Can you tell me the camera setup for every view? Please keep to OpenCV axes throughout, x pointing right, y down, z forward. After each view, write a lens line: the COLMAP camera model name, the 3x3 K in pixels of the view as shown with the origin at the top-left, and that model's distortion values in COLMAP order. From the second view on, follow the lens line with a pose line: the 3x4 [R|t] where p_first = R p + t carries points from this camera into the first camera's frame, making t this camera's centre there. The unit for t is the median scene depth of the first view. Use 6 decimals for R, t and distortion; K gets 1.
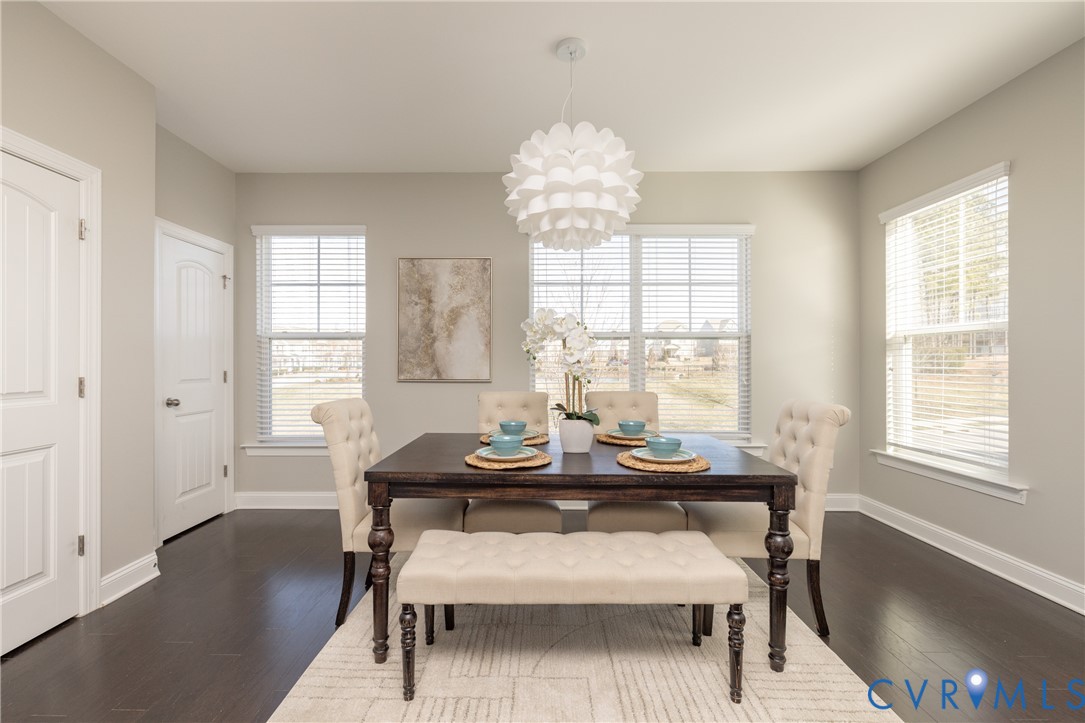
lens RADIAL K [[486.2, 0, 542.5], [0, 486.2, 361.5], [0, 0, 1]] dist [-0.004695, -0.000466]
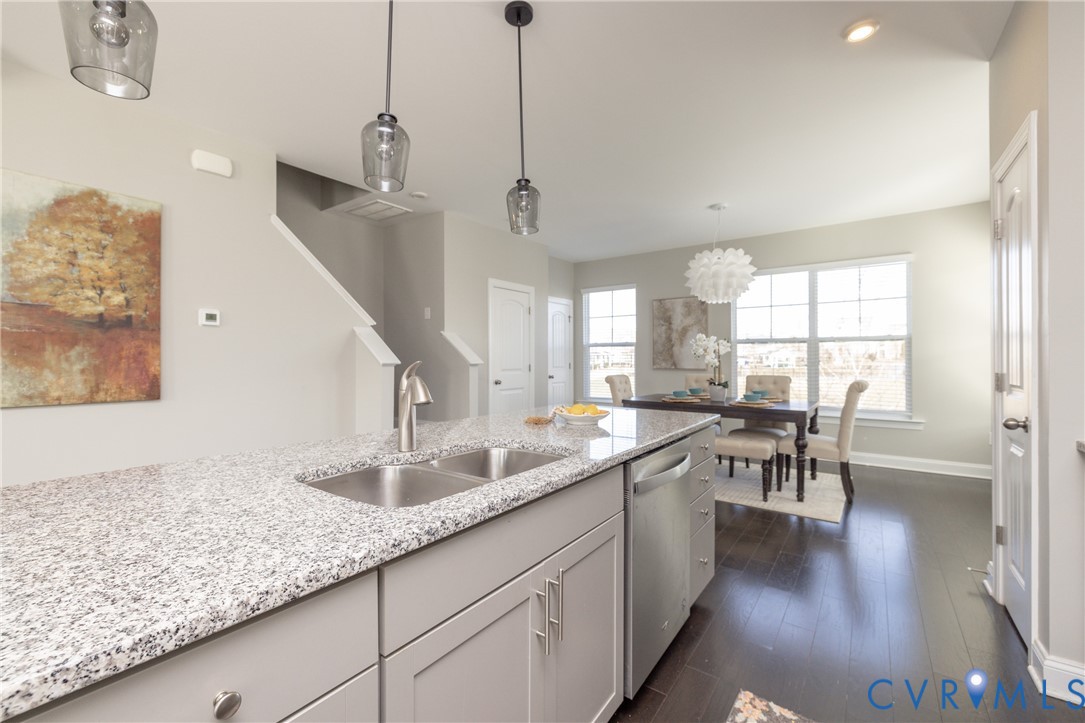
lens RADIAL K [[473.6, 0, 542.5], [0, 473.6, 361.5], [0, 0, 1]] dist [0.001216, -0.000240]
pose [[0.822127, 0.000313, -0.569304, 0.357267], [0.003949, 0.999973, 0.006253, -0.000664], [0.569291, -0.007389, 0.822103, -0.653587]]
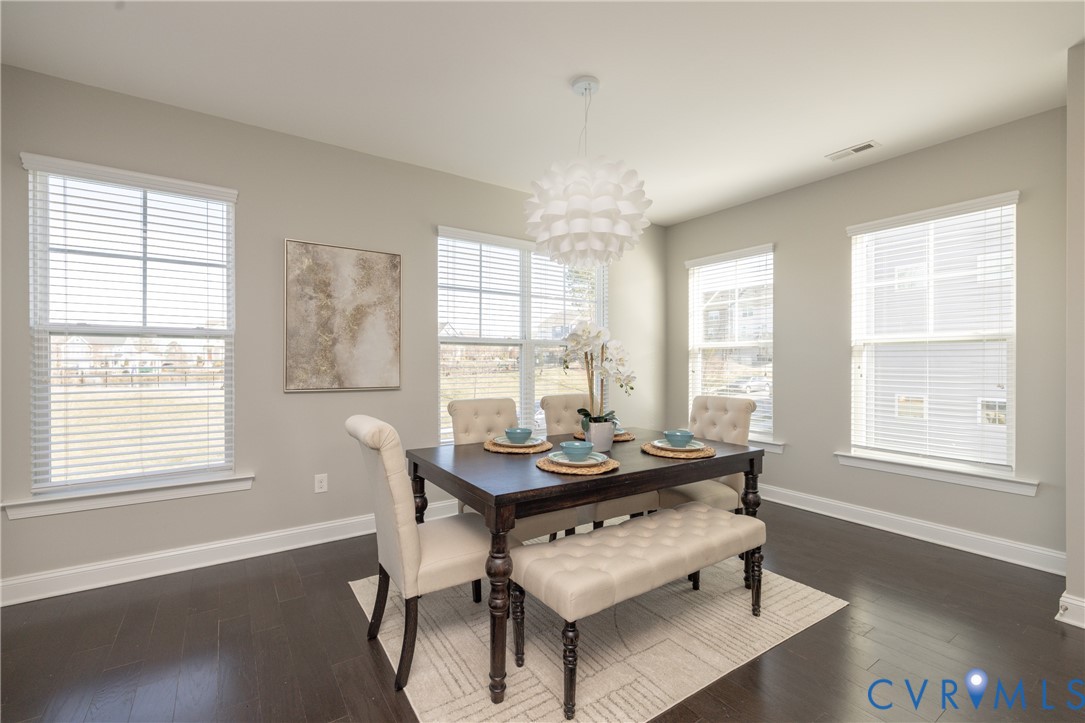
lens RADIAL K [[473.6, 0, 542.5], [0, 473.6, 361.5], [0, 0, 1]] dist [0.001216, -0.000240]
pose [[0.814235, 0.001119, 0.580534, -0.407273], [-0.005103, 0.999973, 0.005229, -0.016622], [-0.580513, -0.007220, 0.814219, 0.111366]]
